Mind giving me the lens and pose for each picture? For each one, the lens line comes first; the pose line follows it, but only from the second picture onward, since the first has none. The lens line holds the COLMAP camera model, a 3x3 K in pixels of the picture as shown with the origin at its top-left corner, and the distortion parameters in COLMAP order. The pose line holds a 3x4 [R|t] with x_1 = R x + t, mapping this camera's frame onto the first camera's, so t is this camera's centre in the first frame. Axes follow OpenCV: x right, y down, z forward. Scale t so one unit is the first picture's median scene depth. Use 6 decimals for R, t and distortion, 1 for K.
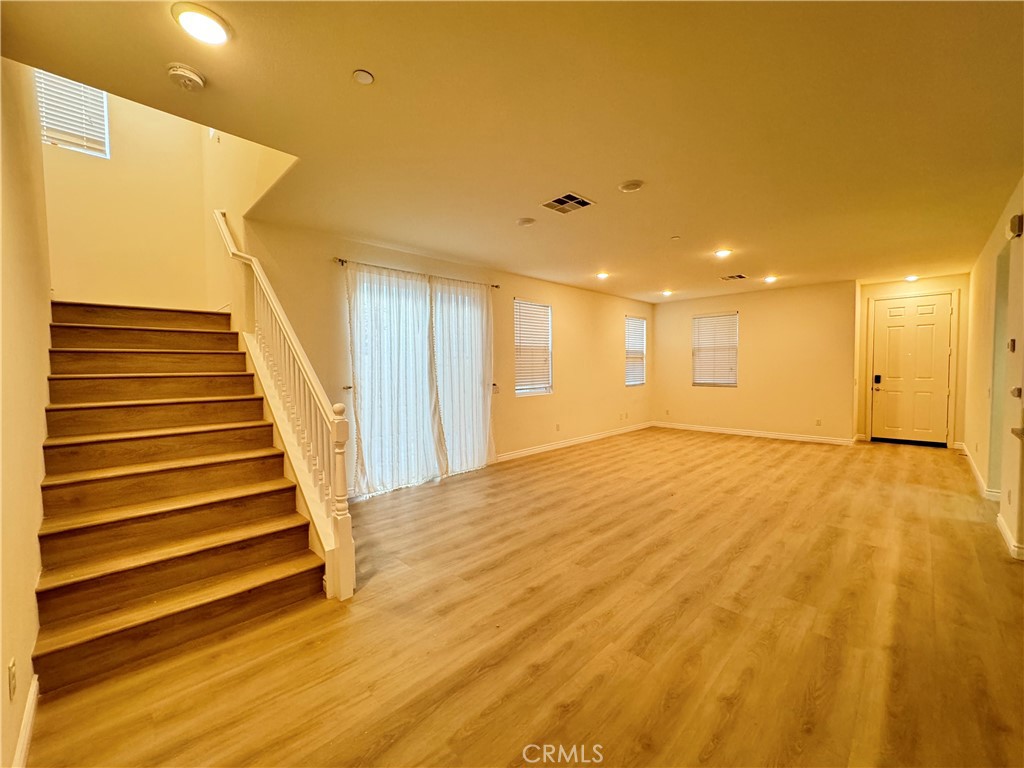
lens RADIAL K [[410.8, 0, 512.0], [0, 410.8, 384.0], [0, 0, 1]] dist [0.000426, 0.000295]
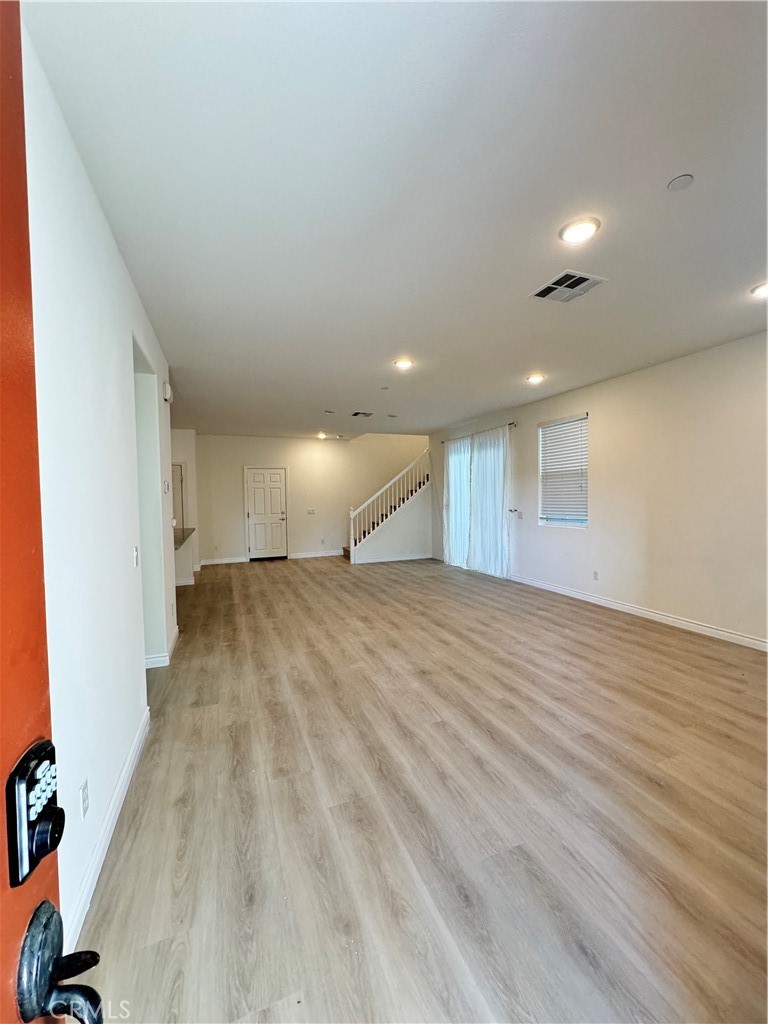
lens RADIAL K [[410.8, 0, 384.0], [0, 410.8, 512.0], [0, 0, 1]] dist [0.000426, 0.000295]
pose [[-0.403796, 0.053640, -0.913275, 1.316257], [-0.017838, 0.997628, 0.066481, -0.072797], [0.914675, 0.043136, -0.401882, 1.316900]]
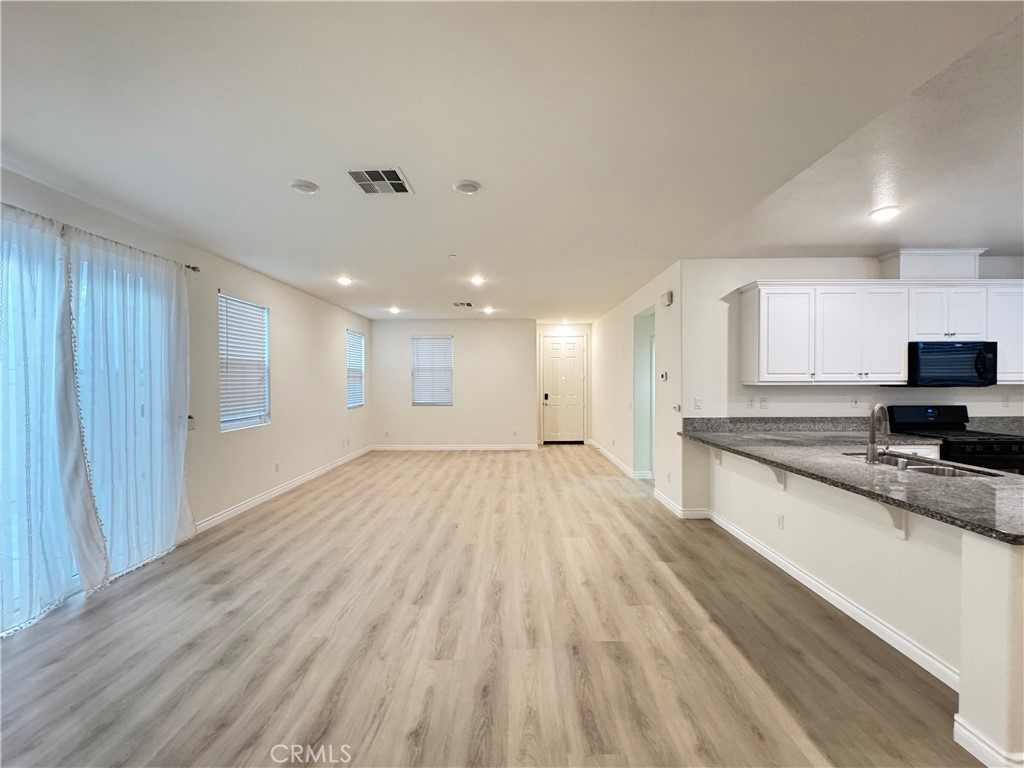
lens RADIAL K [[410.8, 0, 512.0], [0, 410.8, 384.0], [0, 0, 1]] dist [0.000426, 0.000295]
pose [[0.711430, 0.003048, 0.702750, -0.159385], [0.025004, 0.999248, -0.029646, -0.022047], [-0.702312, 0.038662, 0.710819, 0.205318]]
